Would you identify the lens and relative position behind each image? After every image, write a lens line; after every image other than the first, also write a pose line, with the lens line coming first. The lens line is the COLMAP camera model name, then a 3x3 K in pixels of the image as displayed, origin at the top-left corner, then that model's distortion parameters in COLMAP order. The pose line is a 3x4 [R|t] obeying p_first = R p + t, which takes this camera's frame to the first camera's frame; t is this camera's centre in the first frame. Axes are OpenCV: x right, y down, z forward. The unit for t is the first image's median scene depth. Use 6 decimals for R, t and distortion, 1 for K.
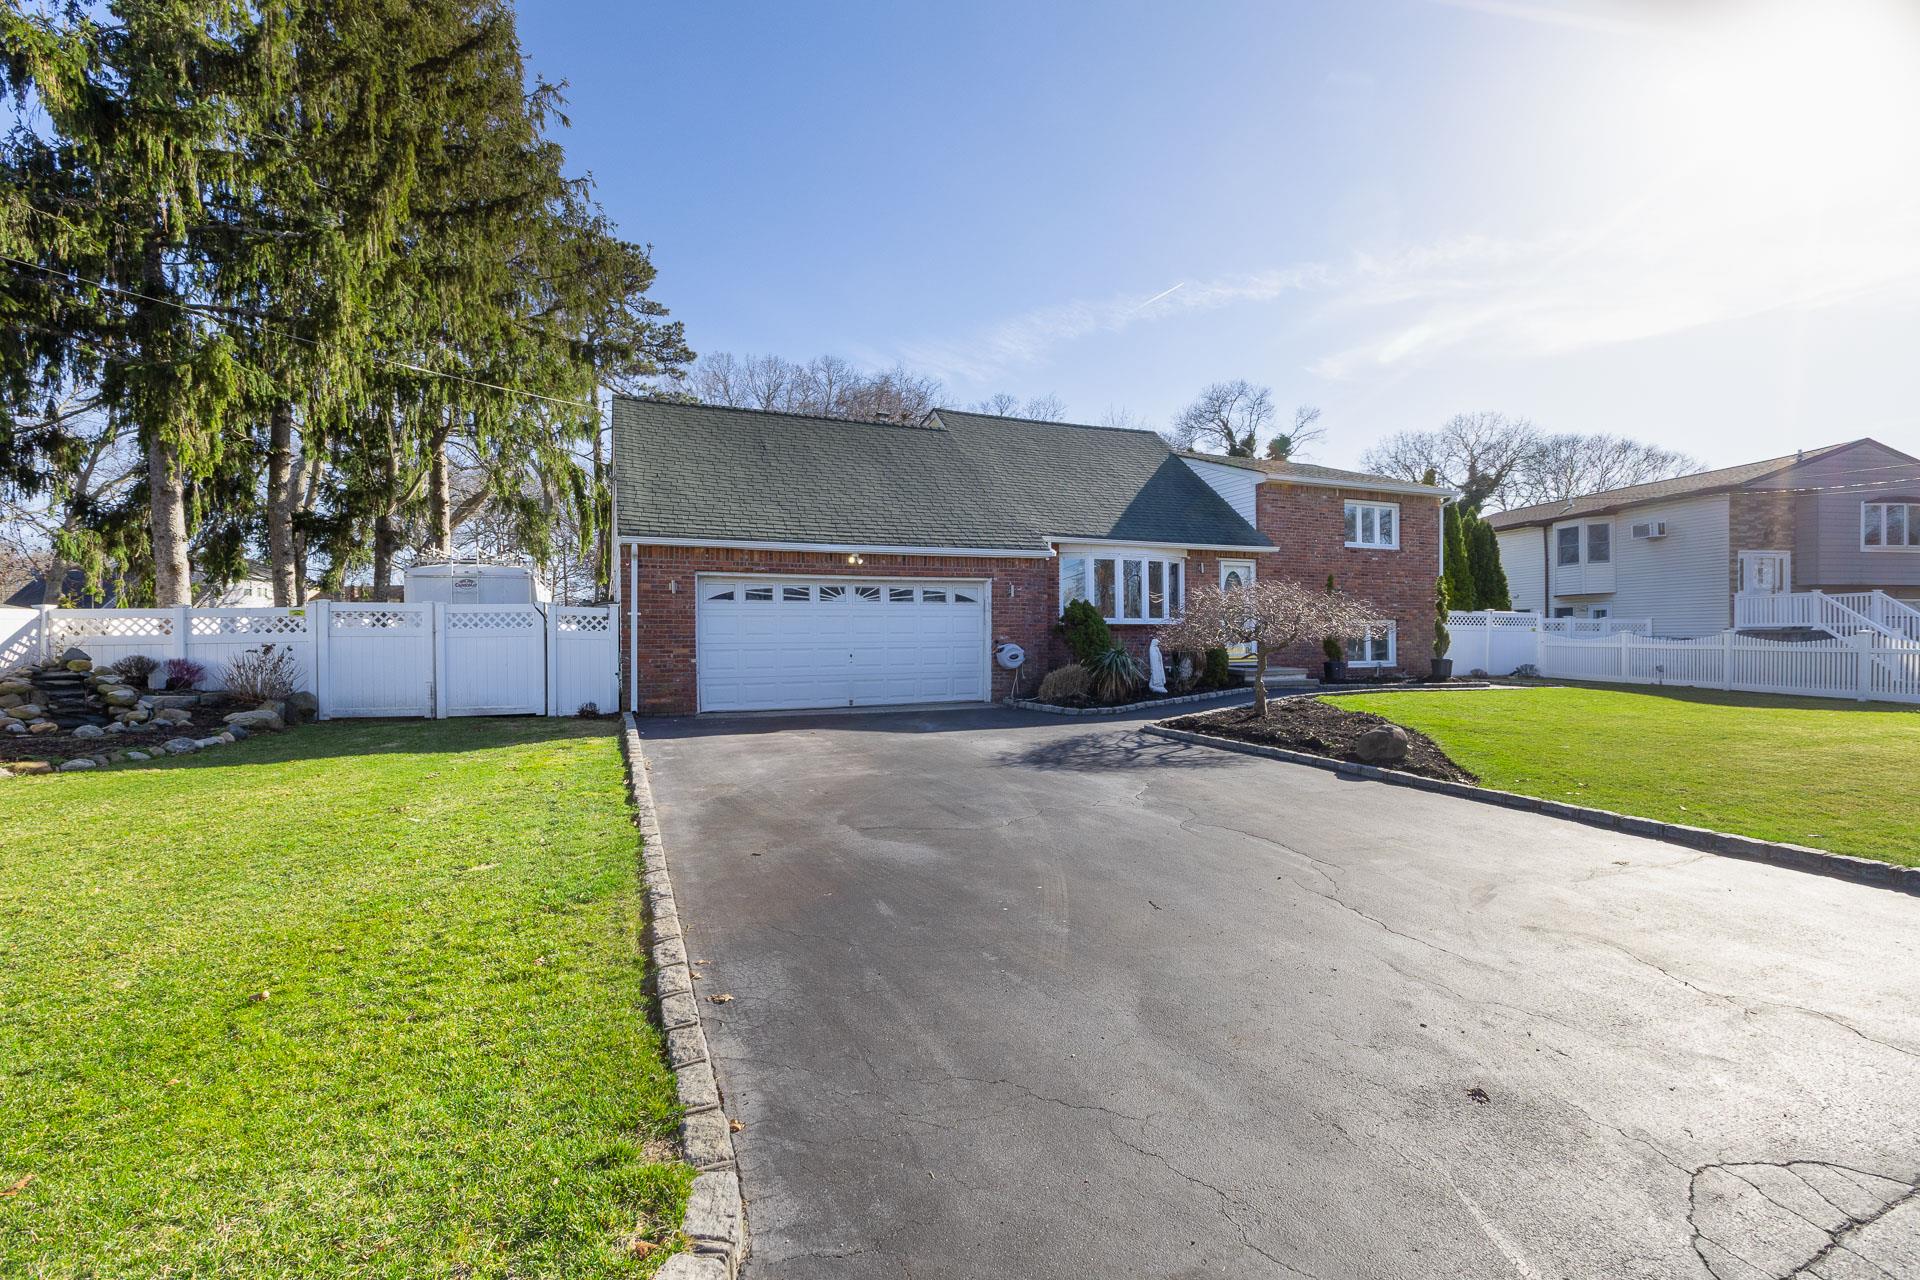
lens RADIAL K [[849.4, 0, 966.6], [0, 849.4, 634.7], [0, 0, 1]] dist [-0.003535, 0.000167]
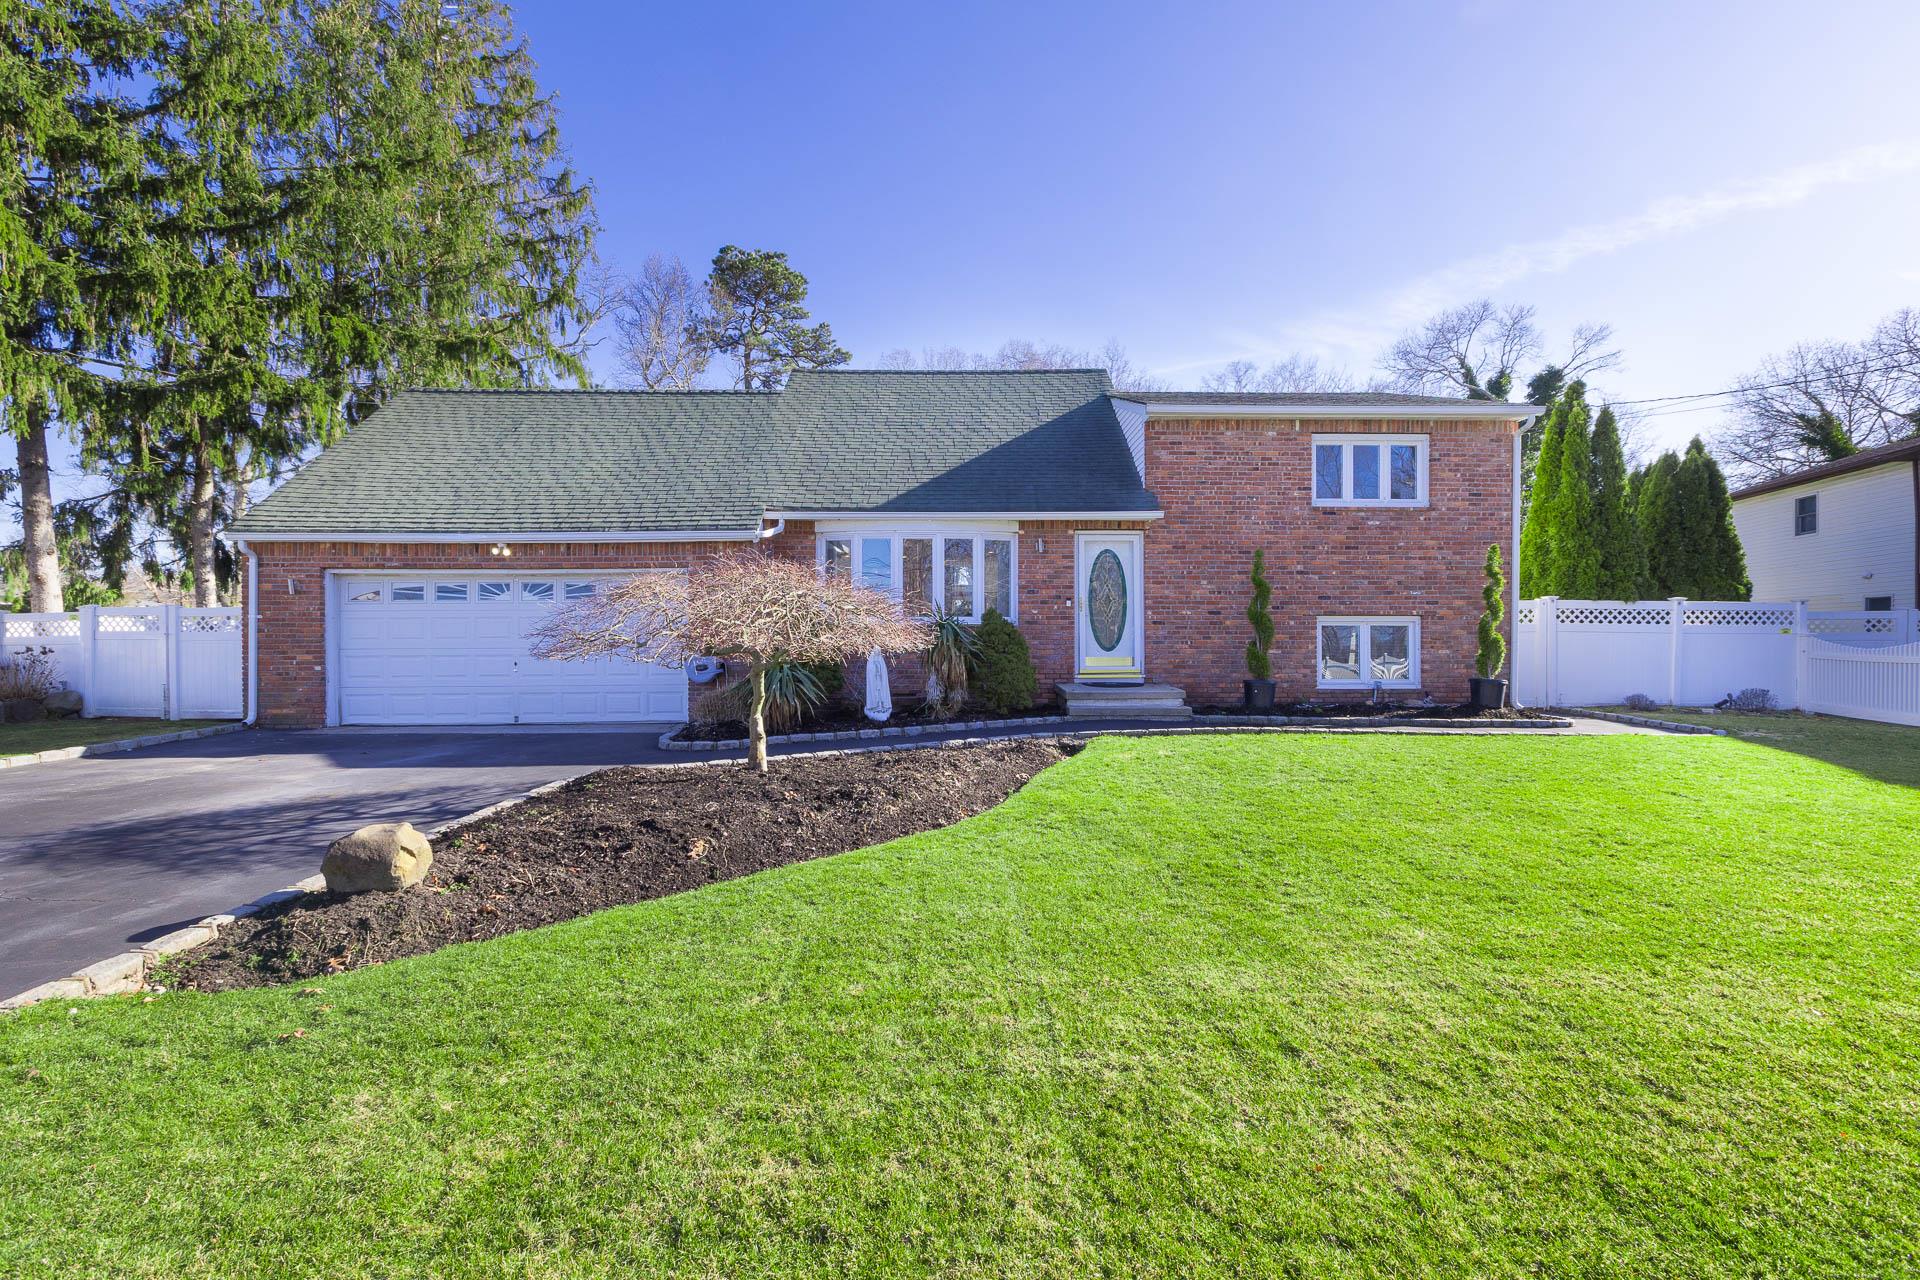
lens RADIAL K [[849.4, 0, 957.4], [0, 849.4, 640.7], [0, 0, 1]] dist [-0.003535, 0.000167]
pose [[0.925765, 0.005036, -0.378067, 0.480273], [-0.001113, 0.999943, 0.010596, -0.006647], [0.378098, -0.009389, 0.925718, 0.310610]]
